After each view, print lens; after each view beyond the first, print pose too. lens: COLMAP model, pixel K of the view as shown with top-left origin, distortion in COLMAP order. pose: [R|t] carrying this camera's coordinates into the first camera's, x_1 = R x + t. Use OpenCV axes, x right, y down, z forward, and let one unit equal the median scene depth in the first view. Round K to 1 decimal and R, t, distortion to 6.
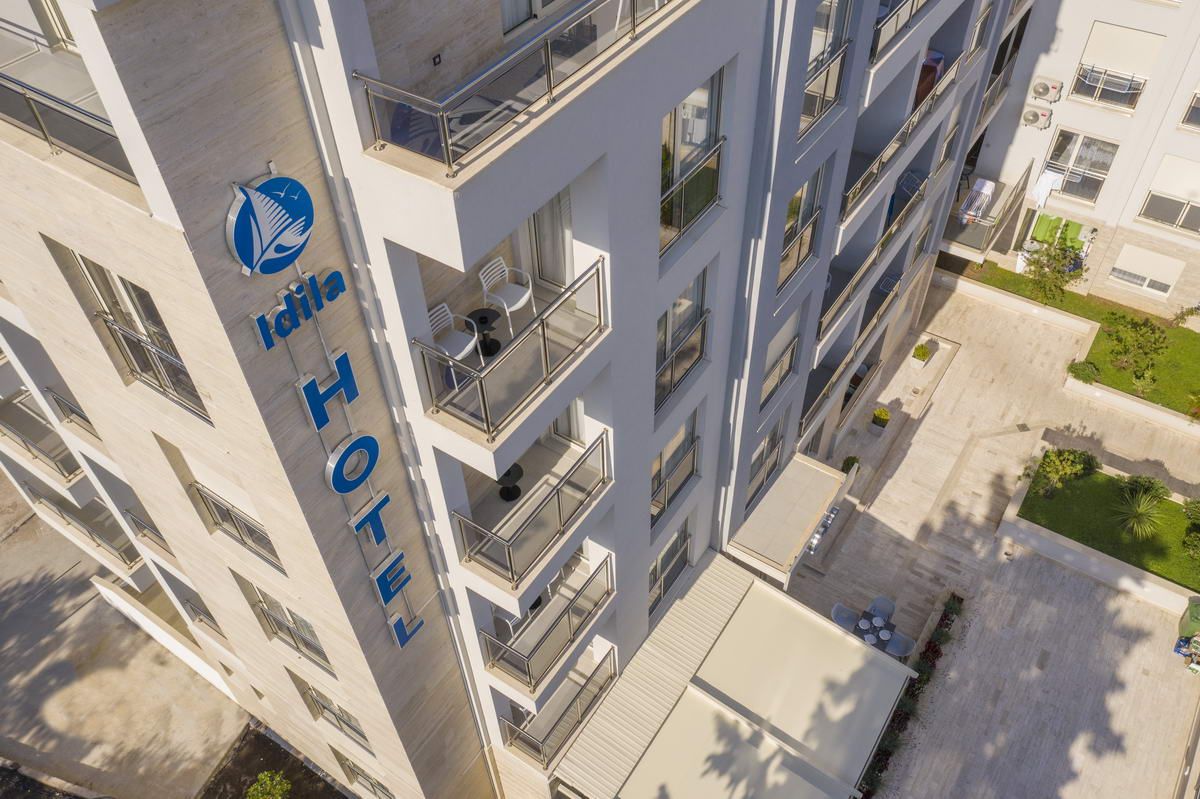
lens RADIAL K [[945.6, 0, 600.0], [0, 945.6, 399.5], [0, 0, 1]] dist [-0.041014, 0.059183]
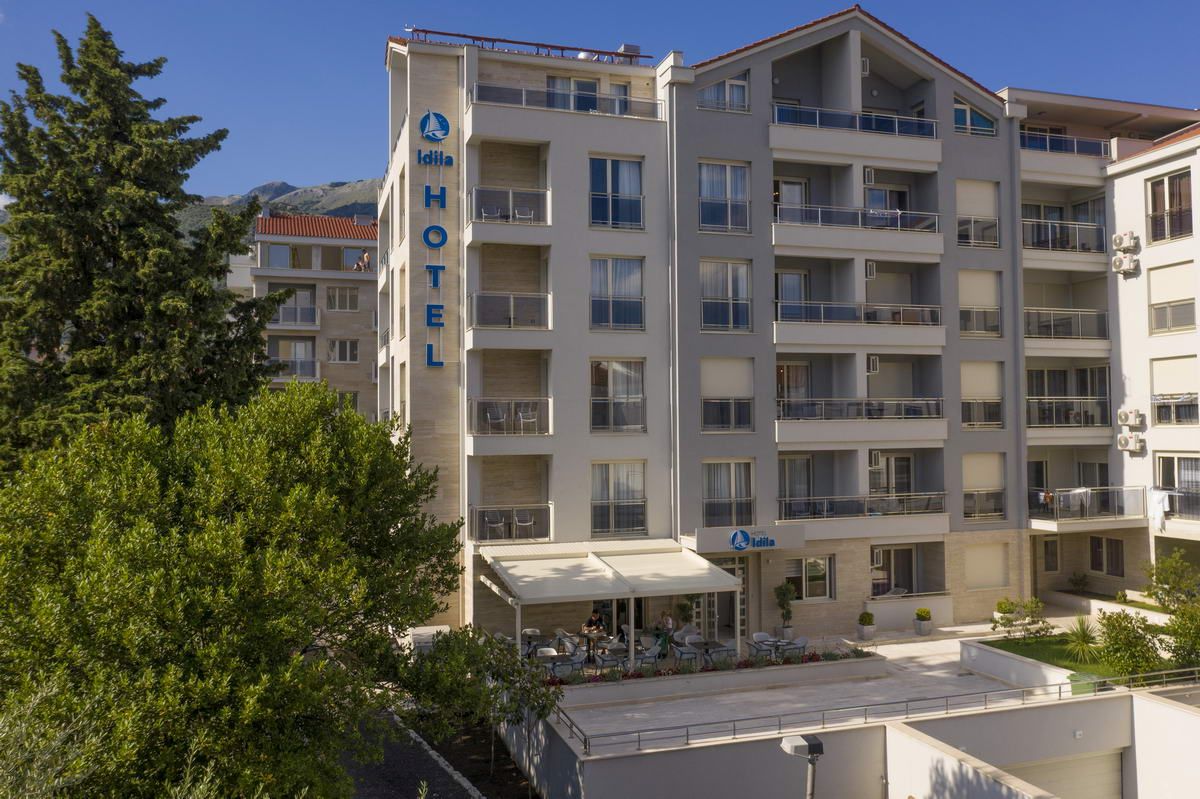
lens RADIAL K [[950.8, 0, 589.2], [0, 950.8, 404.7], [0, 0, 1]] dist [-0.008692, -0.003898]
pose [[0.783094, -0.004250, -0.621889, 0.787378], [-0.460399, 0.668293, -0.584309, 0.791913], [0.418088, 0.743886, 0.521380, 0.068821]]
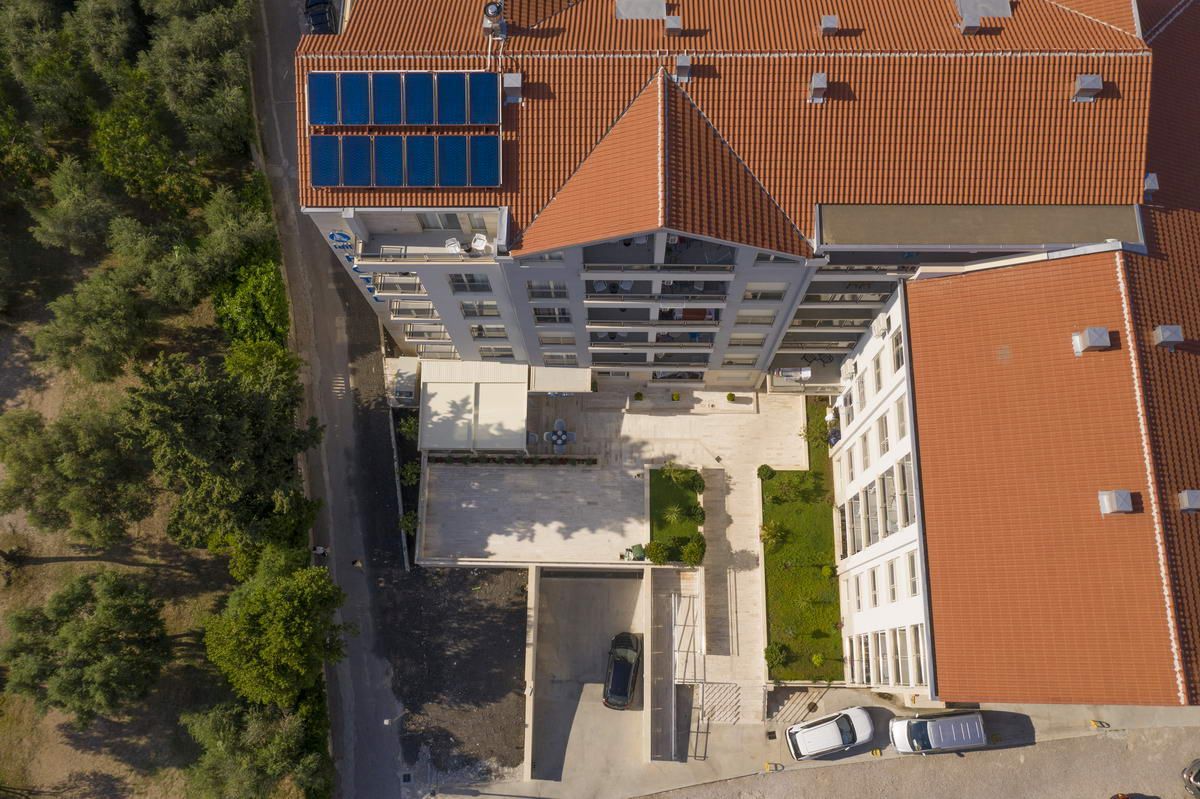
lens RADIAL K [[950.8, 0, 589.2], [0, 950.8, 404.7], [0, 0, 1]] dist [-0.008692, -0.003898]
pose [[0.548271, 0.806935, -0.219669, 0.749348], [-0.612846, 0.566397, 0.551012, -1.106088], [0.569051, -0.167481, 0.805066, -0.827727]]
